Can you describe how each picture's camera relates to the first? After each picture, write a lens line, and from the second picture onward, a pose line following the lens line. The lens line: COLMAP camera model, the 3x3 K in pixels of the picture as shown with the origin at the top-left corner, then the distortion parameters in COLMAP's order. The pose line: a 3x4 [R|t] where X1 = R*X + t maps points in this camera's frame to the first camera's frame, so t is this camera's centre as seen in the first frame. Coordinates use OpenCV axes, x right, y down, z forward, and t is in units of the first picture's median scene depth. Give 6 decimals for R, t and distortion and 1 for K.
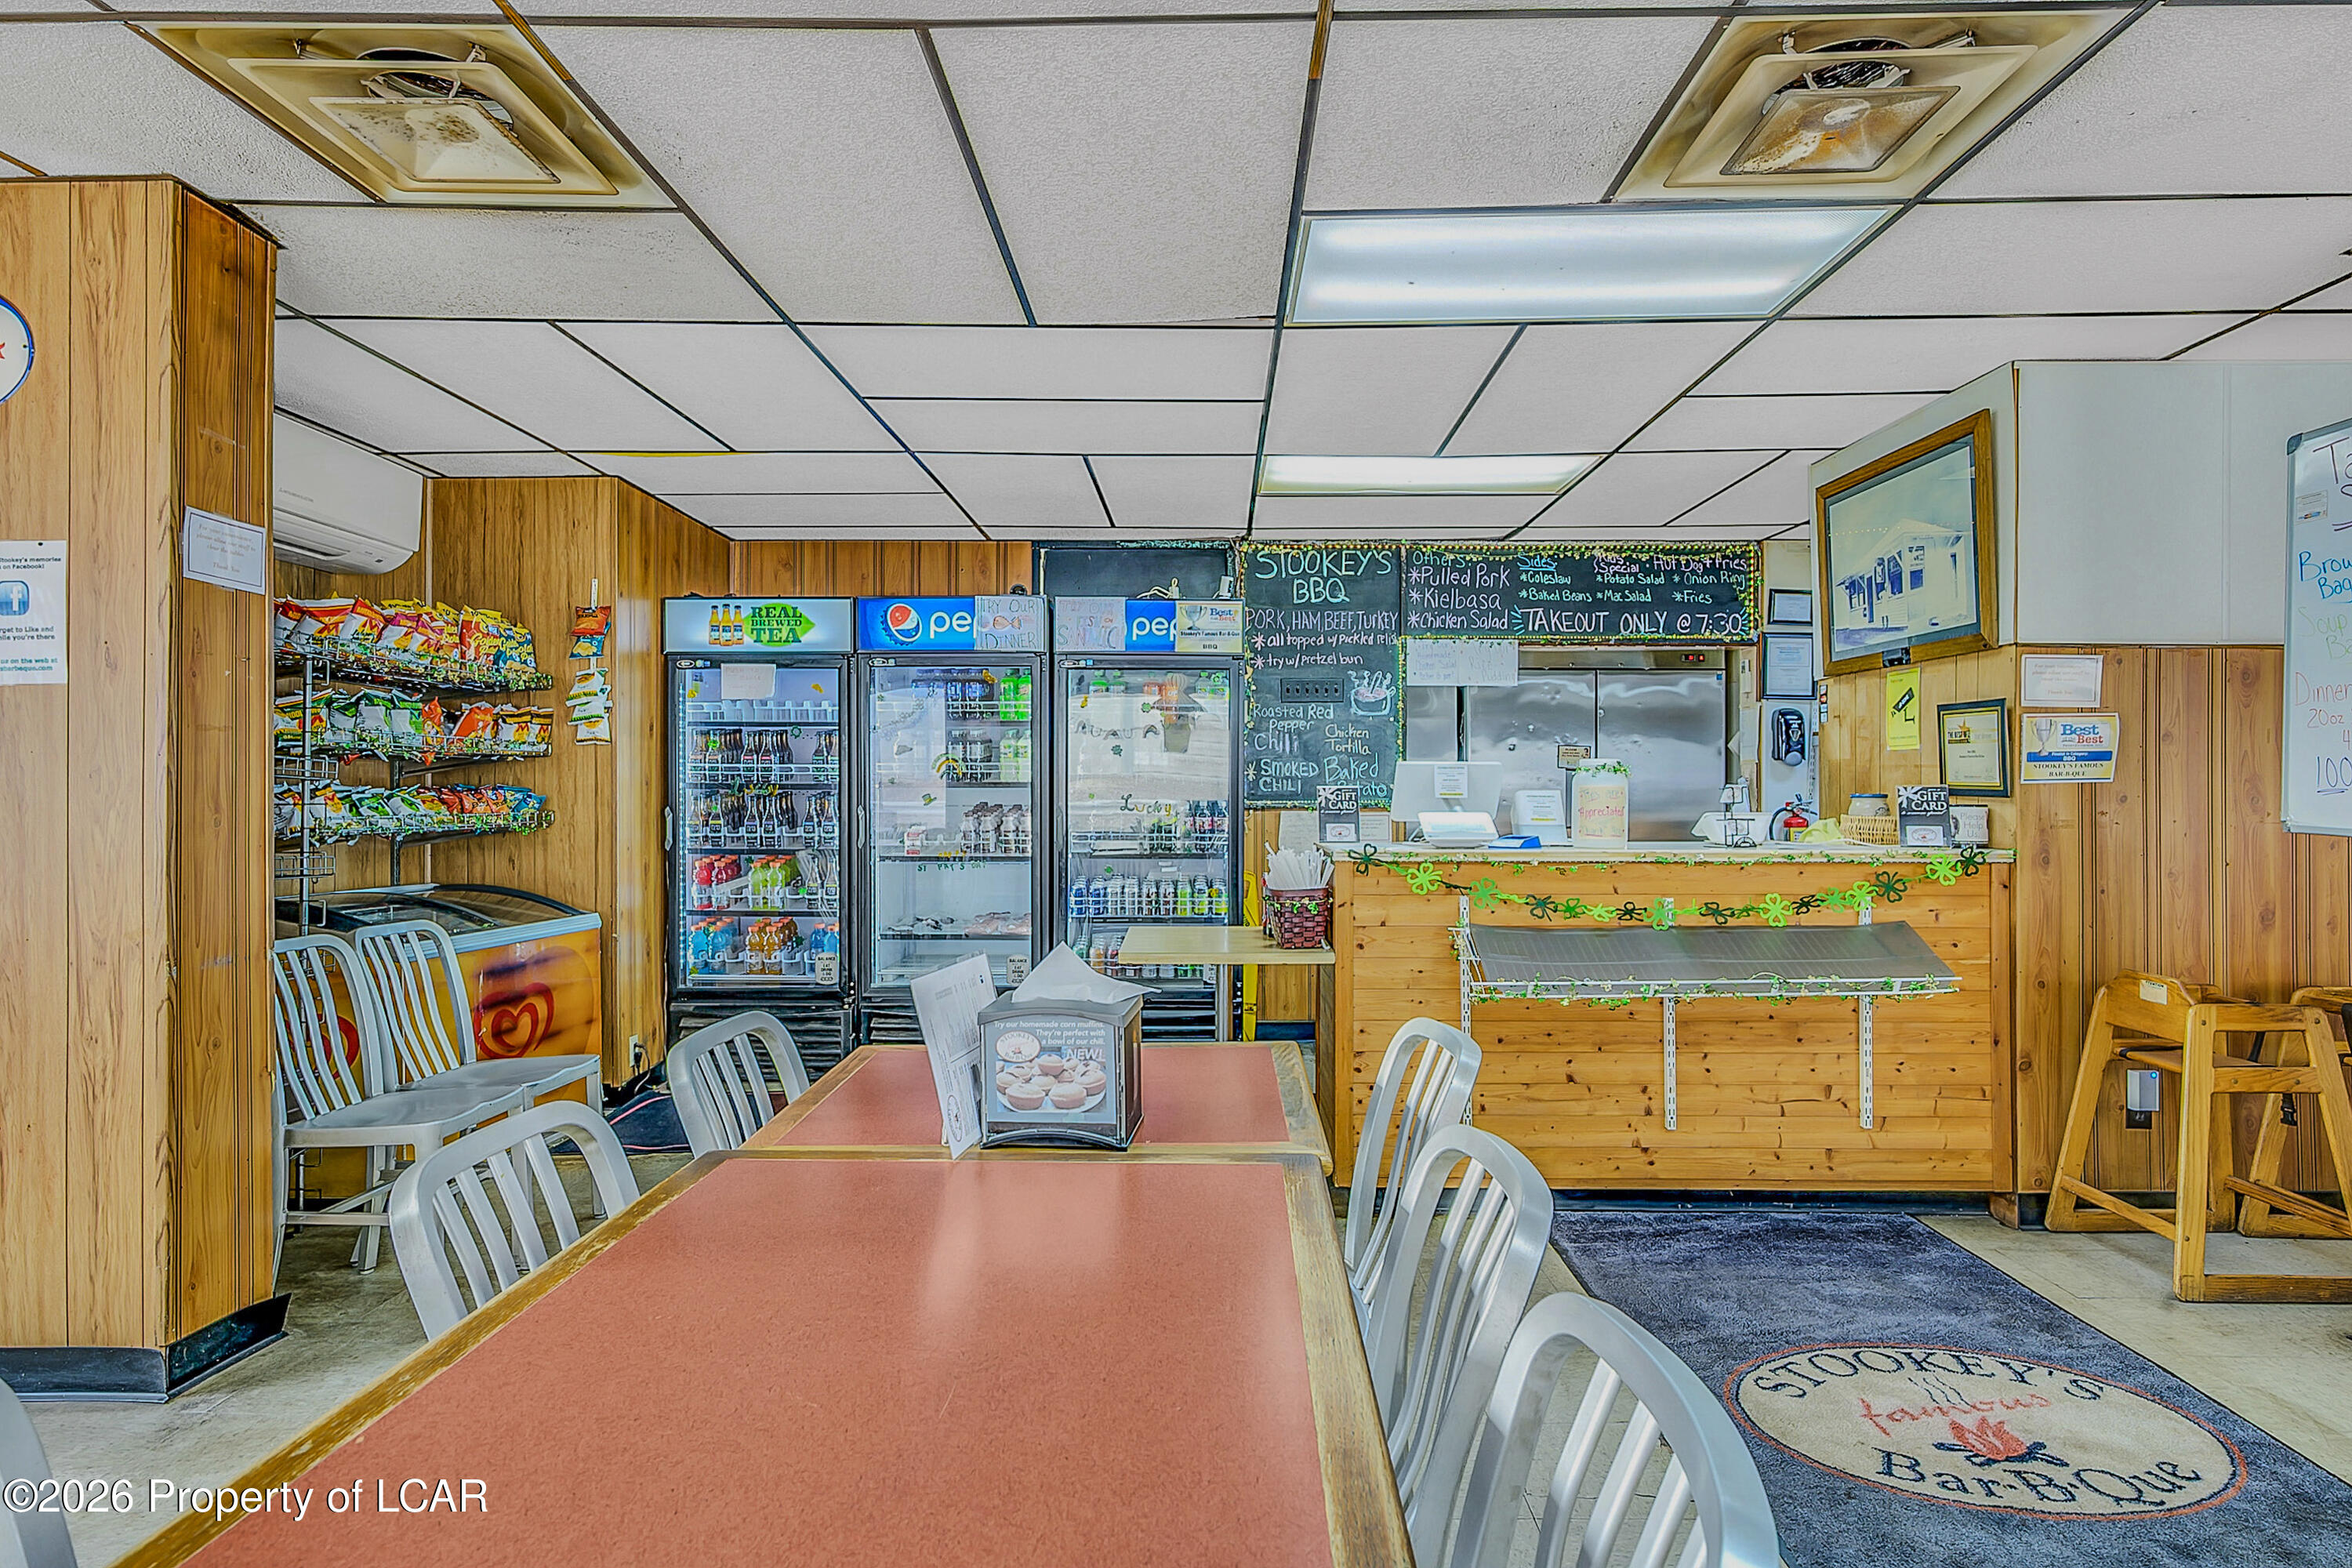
lens RADIAL K [[930.1, 0, 1193.0], [0, 930.1, 770.7], [0, 0, 1]] dist [-0.002306, -0.000064]
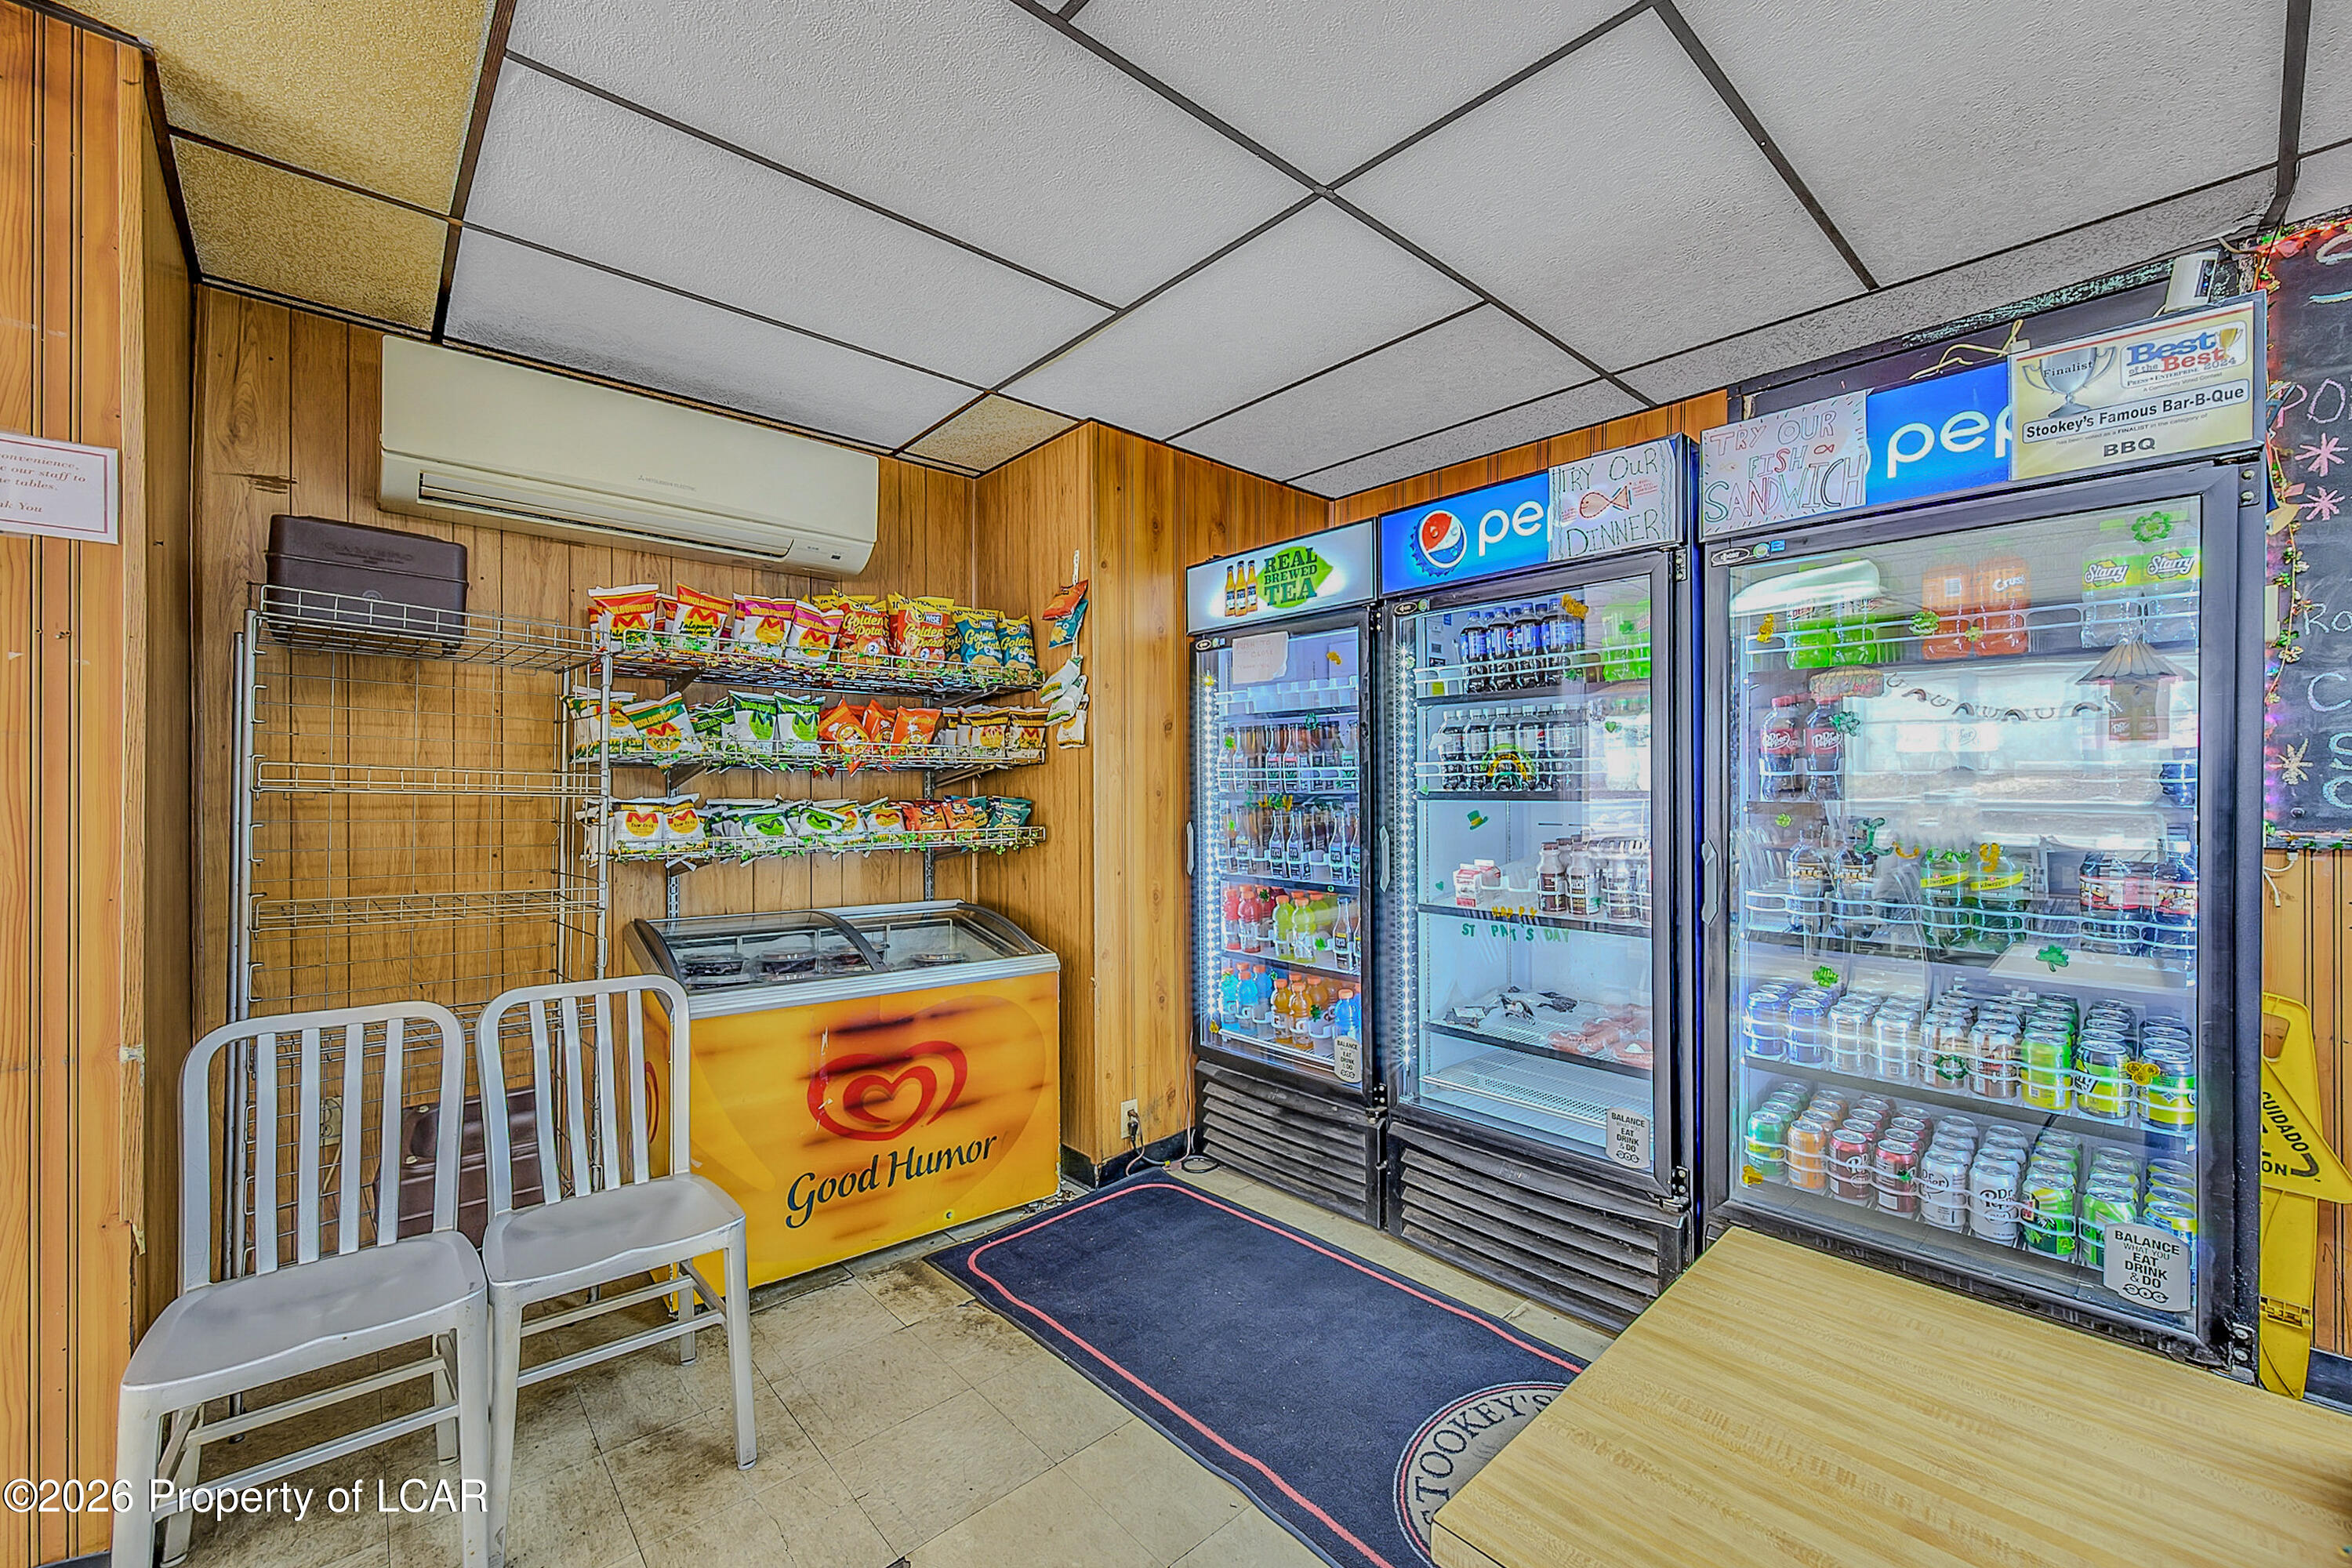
lens RADIAL K [[946.6, 0, 1168.4], [0, 946.6, 793.5], [0, 0, 1]] dist [0.000460, -0.000002]
pose [[0.689258, 0.000945, -0.724516, 0.028130], [0.015388, 0.999754, 0.015944, 0.000220], [0.724353, -0.022138, 0.689074, 0.425106]]
